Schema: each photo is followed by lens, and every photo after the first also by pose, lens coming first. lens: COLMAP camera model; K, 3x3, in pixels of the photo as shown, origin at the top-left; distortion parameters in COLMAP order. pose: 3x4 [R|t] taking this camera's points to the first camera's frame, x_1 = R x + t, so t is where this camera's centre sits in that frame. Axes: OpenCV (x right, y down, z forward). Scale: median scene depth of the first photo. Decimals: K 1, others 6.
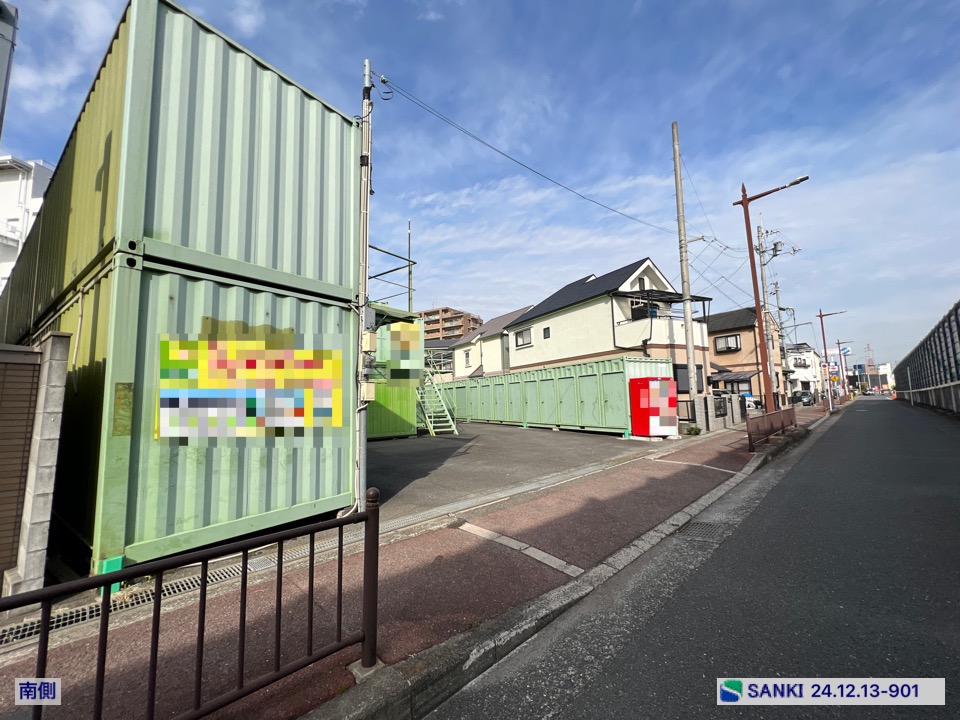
lens RADIAL K [[385.6, 0, 481.7], [0, 385.6, 361.4], [0, 0, 1]] dist [-0.001612, -0.000086]
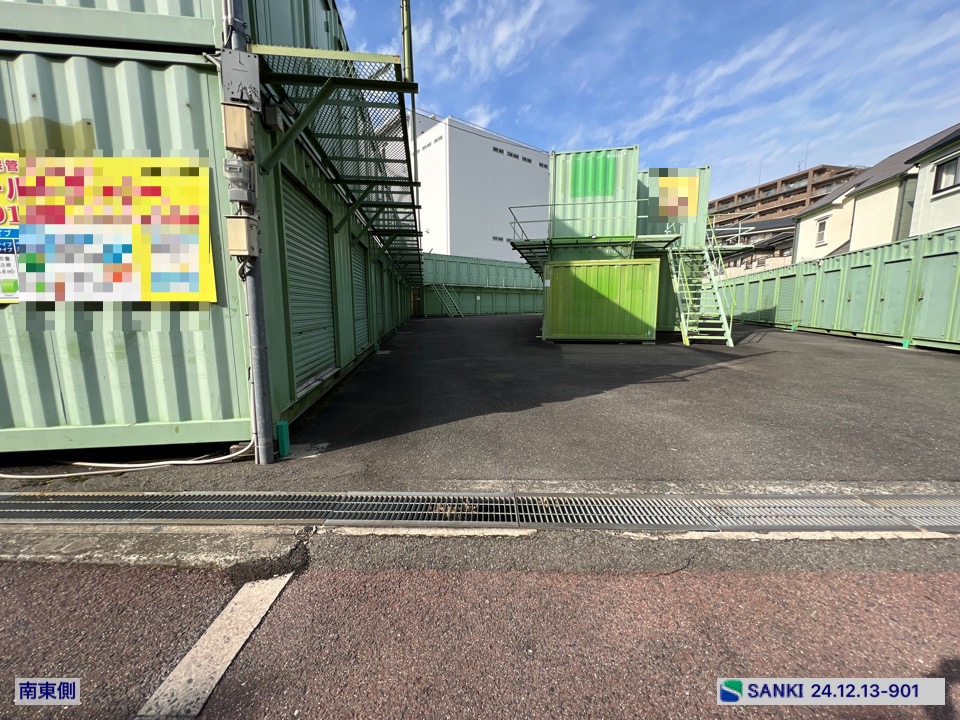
lens RADIAL K [[387.7, 0, 480.0], [0, 387.7, 360.0], [0, 0, 1]] dist [-0.001717, 0.000037]
pose [[0.697501, 0.124223, -0.705734, 0.300263], [0.056171, 0.972351, 0.226668, 0.138675], [0.714379, -0.197743, 0.671238, 0.867873]]
